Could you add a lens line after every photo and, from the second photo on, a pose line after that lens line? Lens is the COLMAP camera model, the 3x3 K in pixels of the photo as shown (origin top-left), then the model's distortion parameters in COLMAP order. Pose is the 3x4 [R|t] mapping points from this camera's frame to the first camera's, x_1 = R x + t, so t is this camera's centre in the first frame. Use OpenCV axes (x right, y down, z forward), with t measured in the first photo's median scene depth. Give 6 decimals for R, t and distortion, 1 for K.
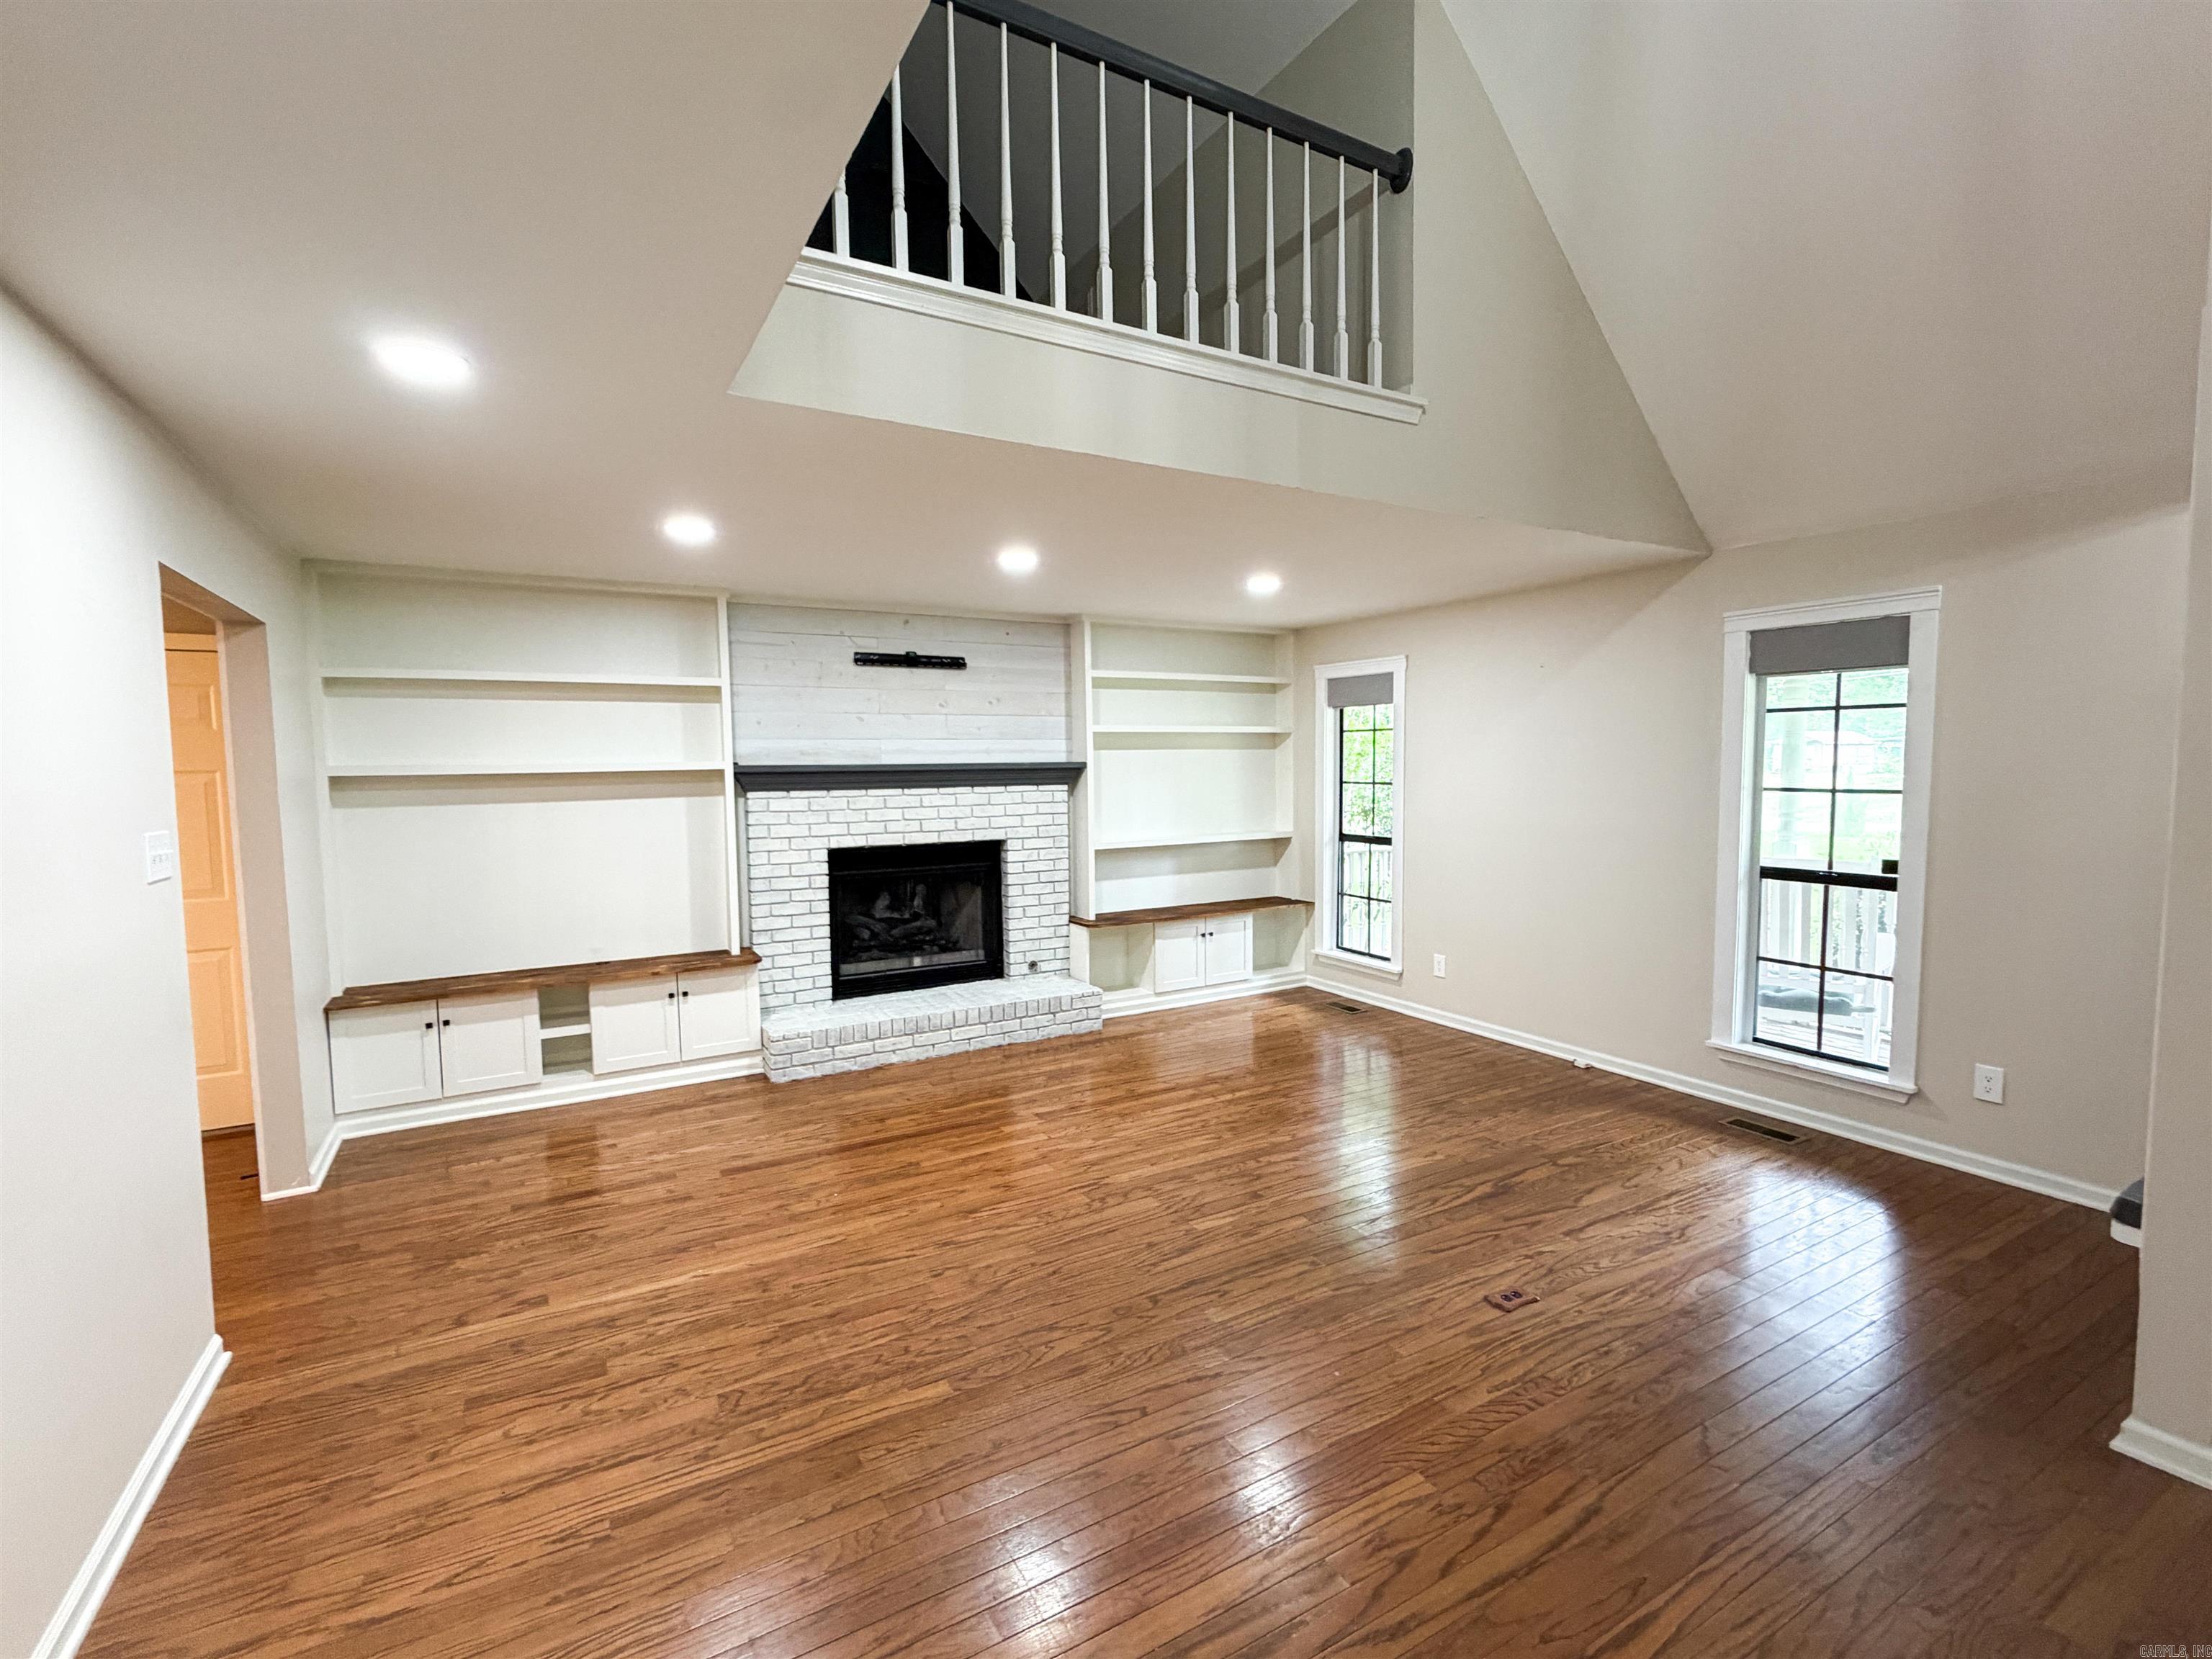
lens RADIAL K [[988.9, 0, 1104.4], [0, 988.9, 825.7], [0, 0, 1]] dist [0.000606, 0.000070]
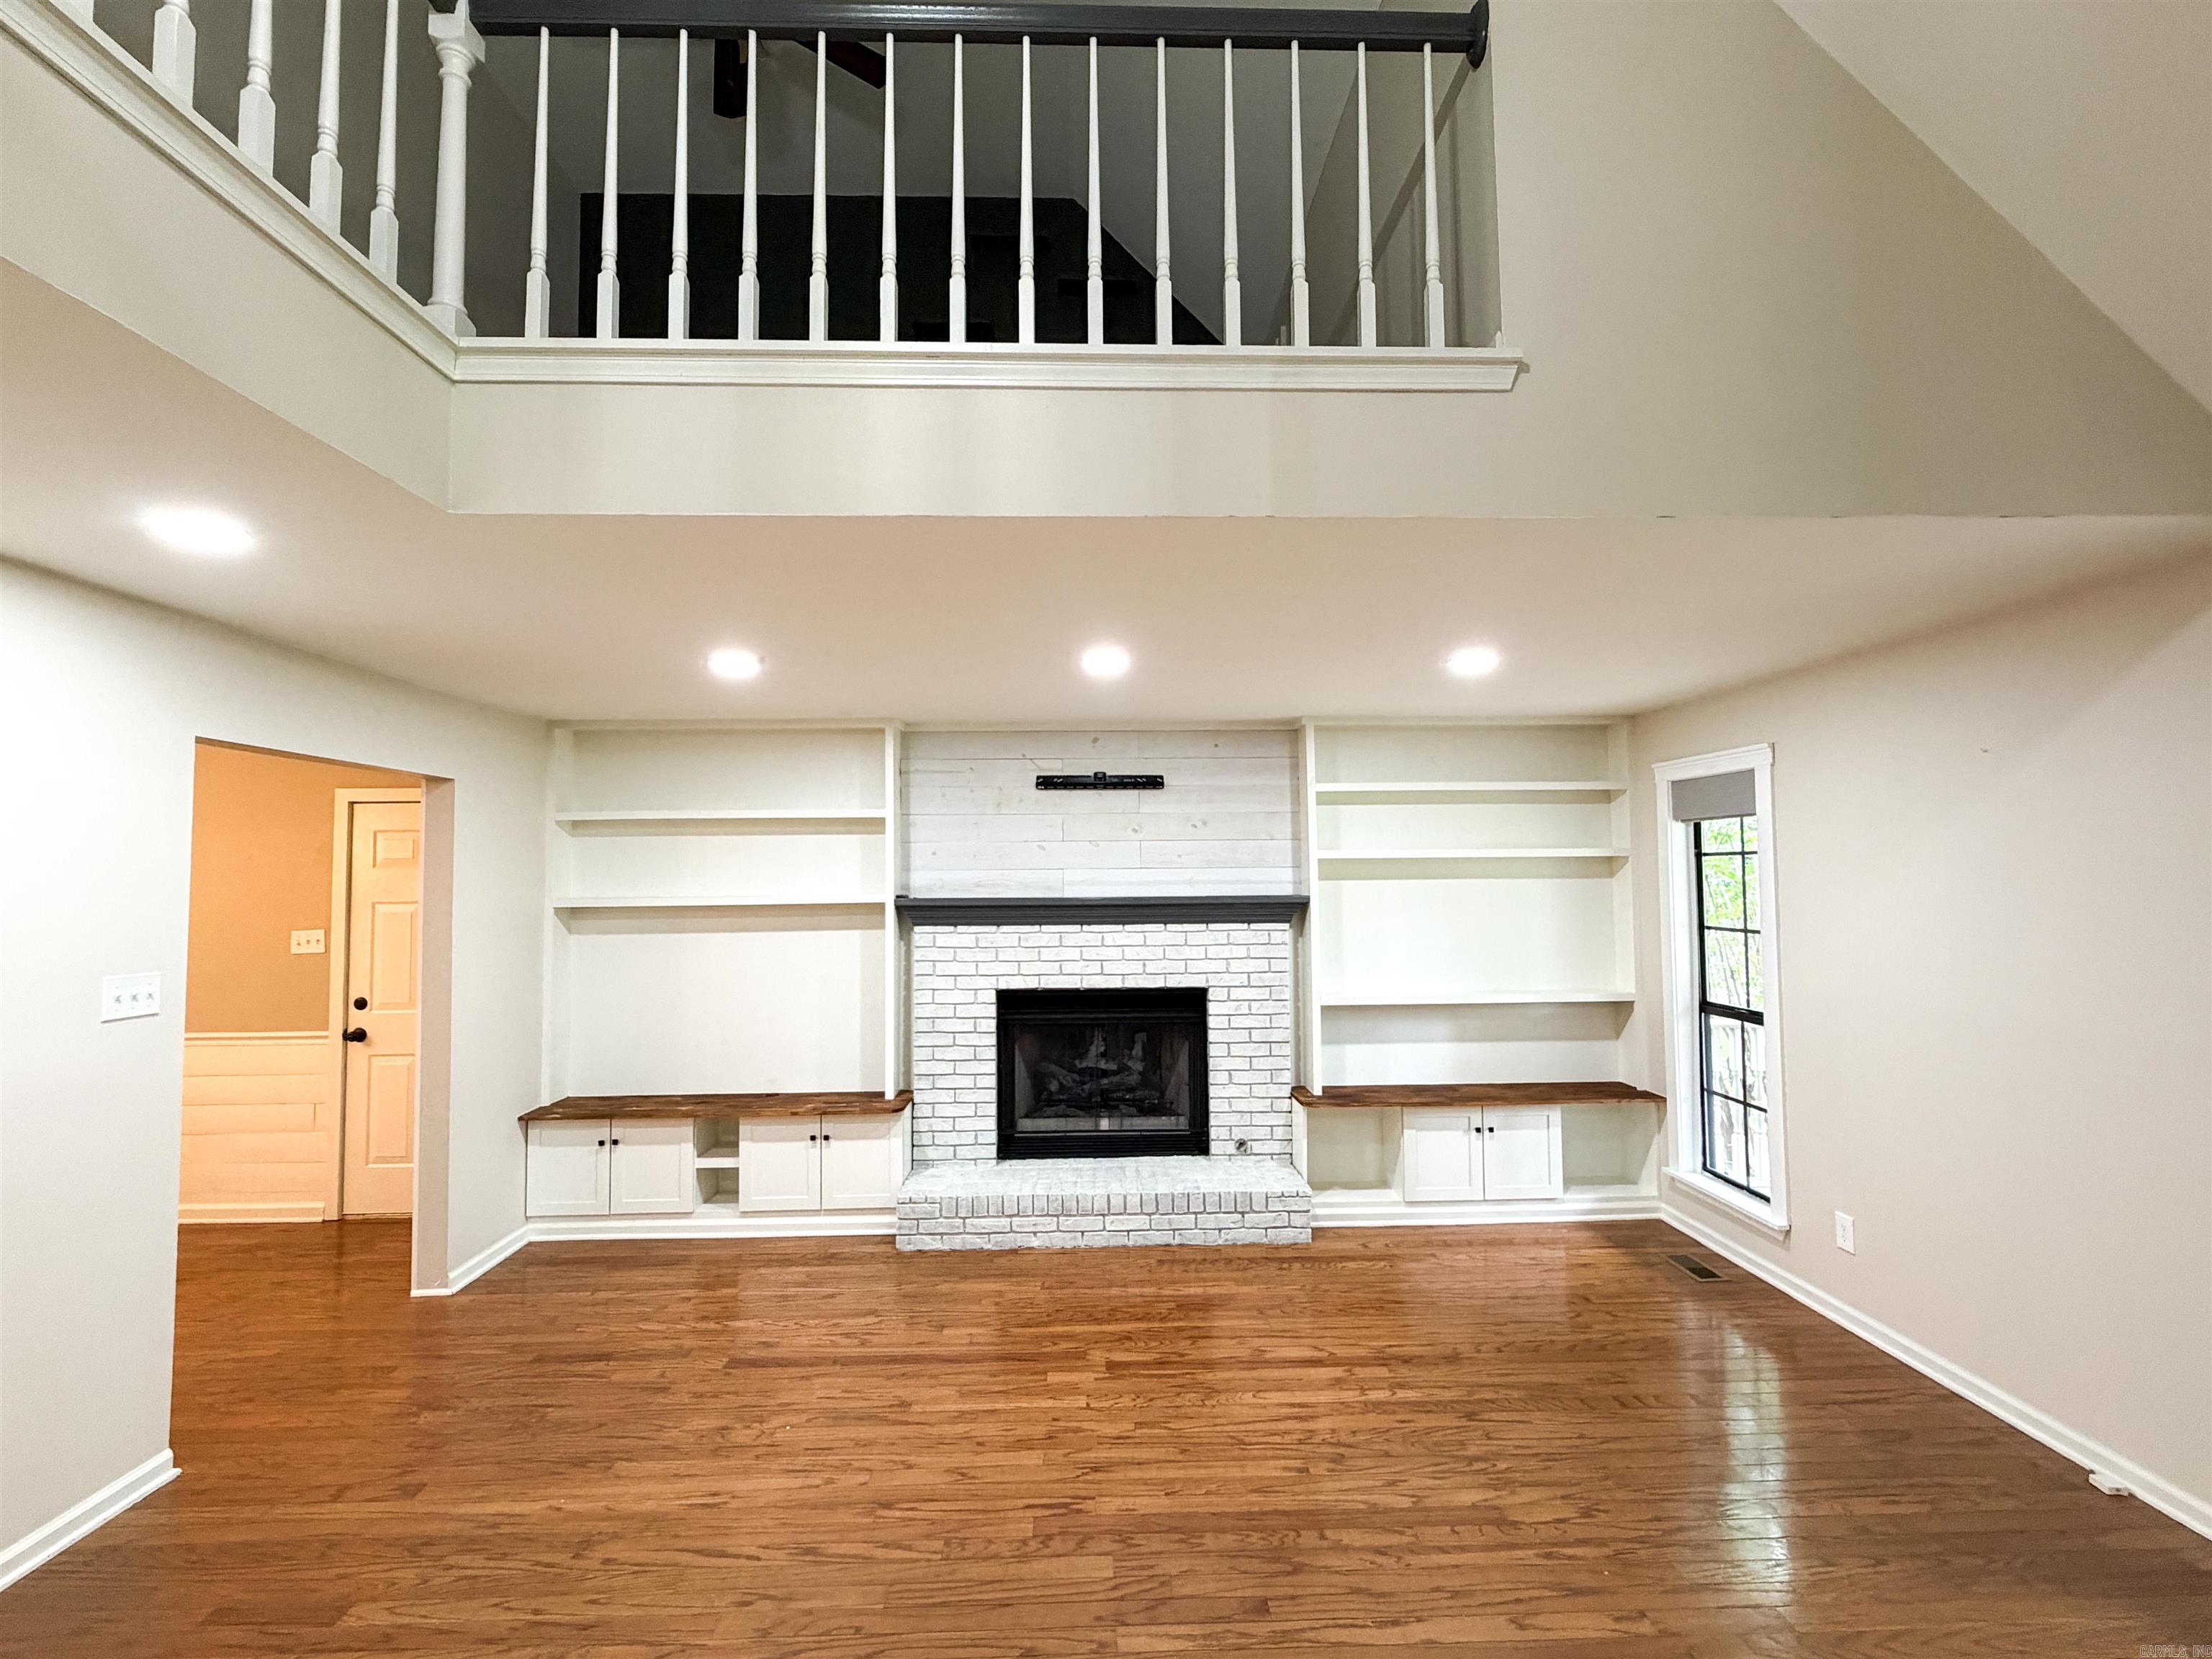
lens RADIAL K [[992.0, 0, 1106.0], [0, 992.0, 829.5], [0, 0, 1]] dist [-0.000518, 0.000138]
pose [[0.883885, -0.018446, -0.467340, 0.242398], [-0.032803, 0.994316, -0.101286, -0.034423], [0.466552, 0.104855, 0.878257, 0.225977]]
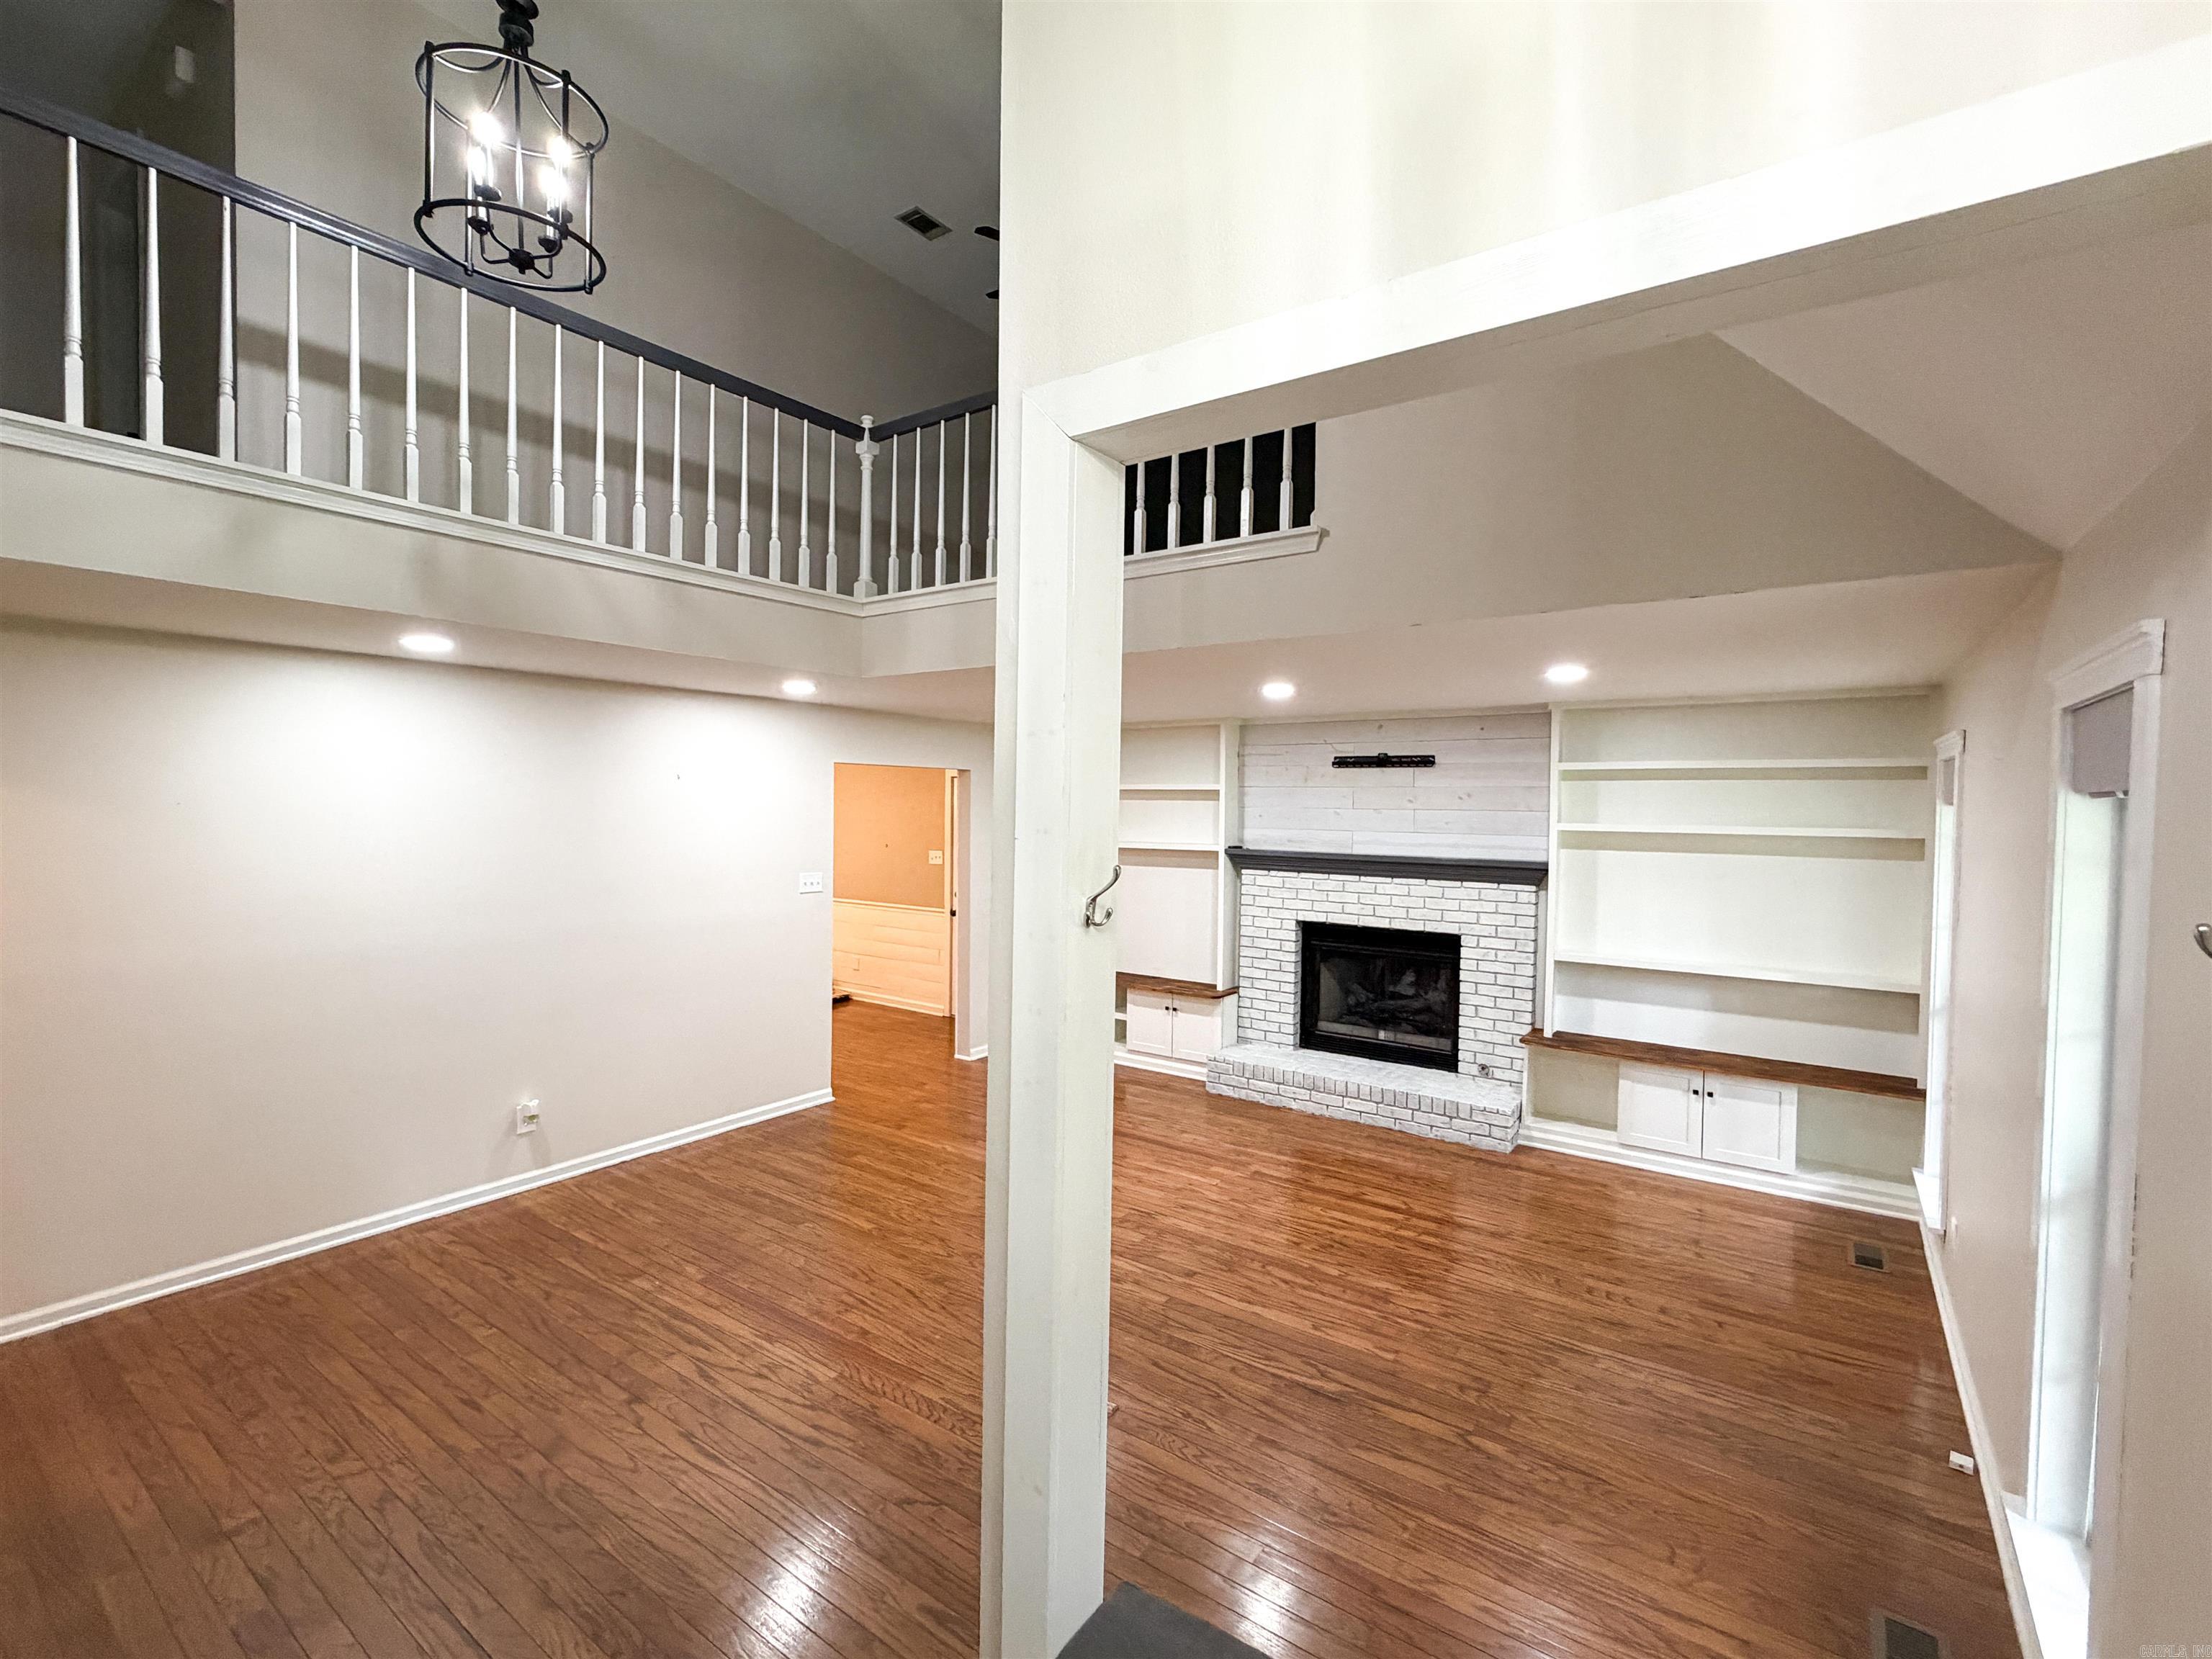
lens RADIAL K [[988.9, 0, 1104.4], [0, 988.9, 825.7], [0, 0, 1]] dist [0.000606, 0.000070]
pose [[0.420854, 0.038743, -0.906301, 0.715347], [-0.076846, 0.997019, 0.006937, -0.082648], [0.903868, 0.066726, 0.422577, 0.269019]]
